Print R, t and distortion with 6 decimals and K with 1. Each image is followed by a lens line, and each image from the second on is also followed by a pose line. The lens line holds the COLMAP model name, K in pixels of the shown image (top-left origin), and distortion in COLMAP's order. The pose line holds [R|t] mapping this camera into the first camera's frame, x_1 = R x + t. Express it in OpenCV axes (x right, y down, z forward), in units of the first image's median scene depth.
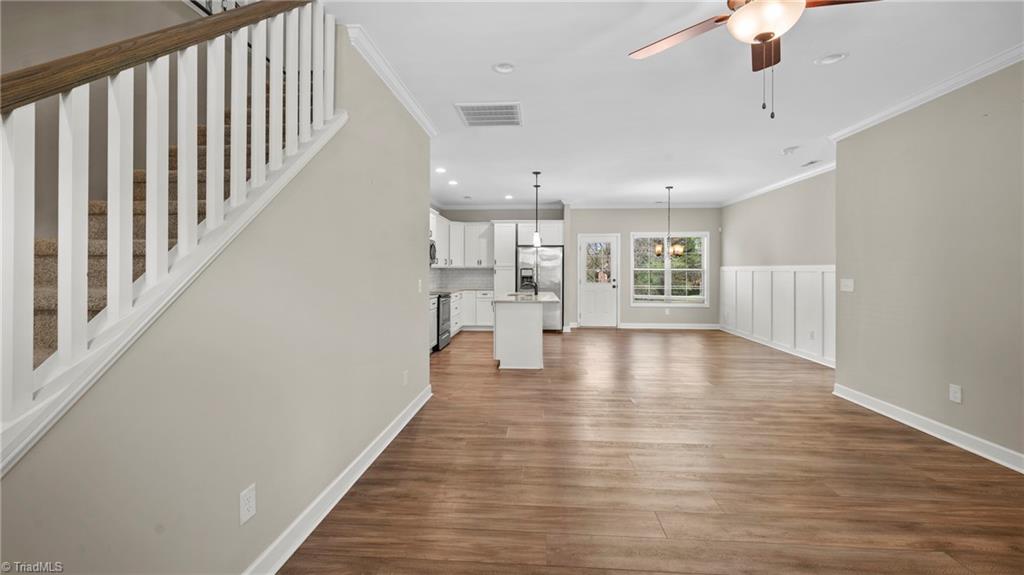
lens RADIAL K [[413.7, 0, 510.3], [0, 413.7, 267.7], [0, 0, 1]] dist [-0.000411, 0.001126]
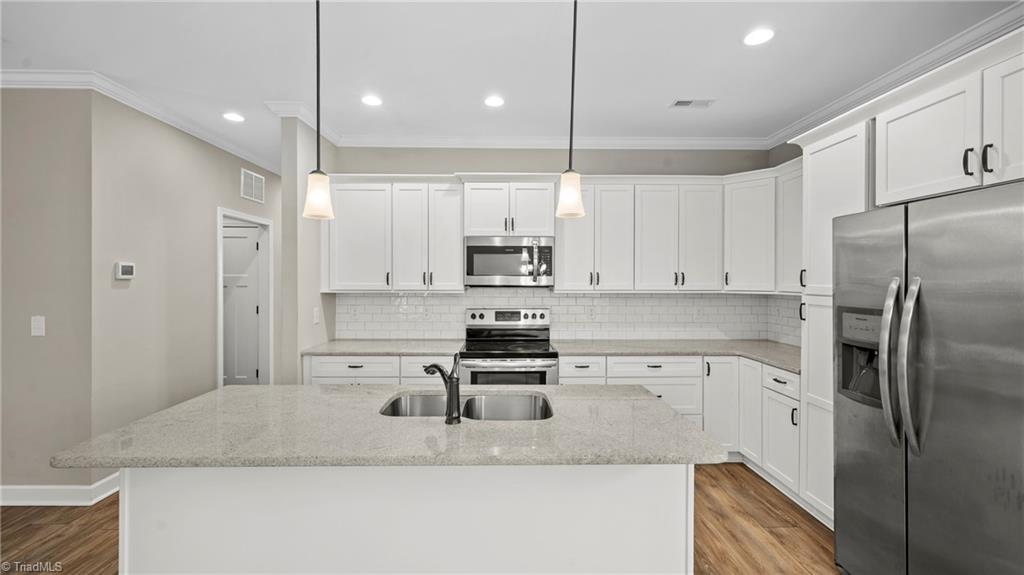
lens RADIAL K [[413.7, 0, 512.0], [0, 413.7, 279.3], [0, 0, 1]] dist [-0.000411, 0.001126]
pose [[0.096722, -0.000781, -0.995311, 0.288940], [0.006127, 0.999981, -0.000189, -0.014481], [0.995293, -0.006080, 0.096725, 0.935369]]
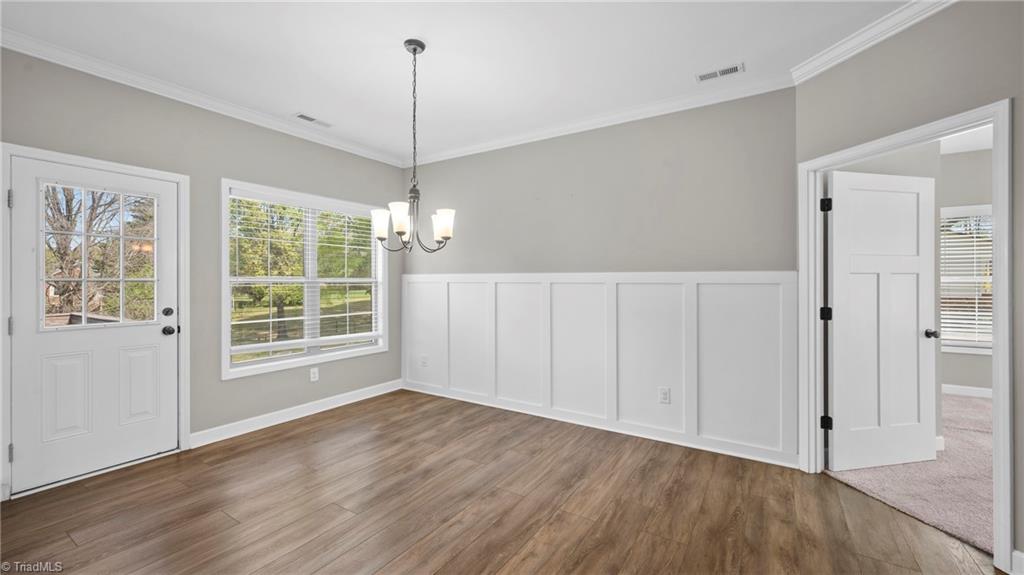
lens RADIAL K [[413.7, 0, 511.1], [0, 413.7, 281.9], [0, 0, 1]] dist [-0.000411, 0.001126]
pose [[0.475065, -0.004571, 0.879939, 0.113185], [-0.003865, 0.999966, 0.007281, 0.003639], [-0.879942, -0.006859, 0.475031, 0.762207]]
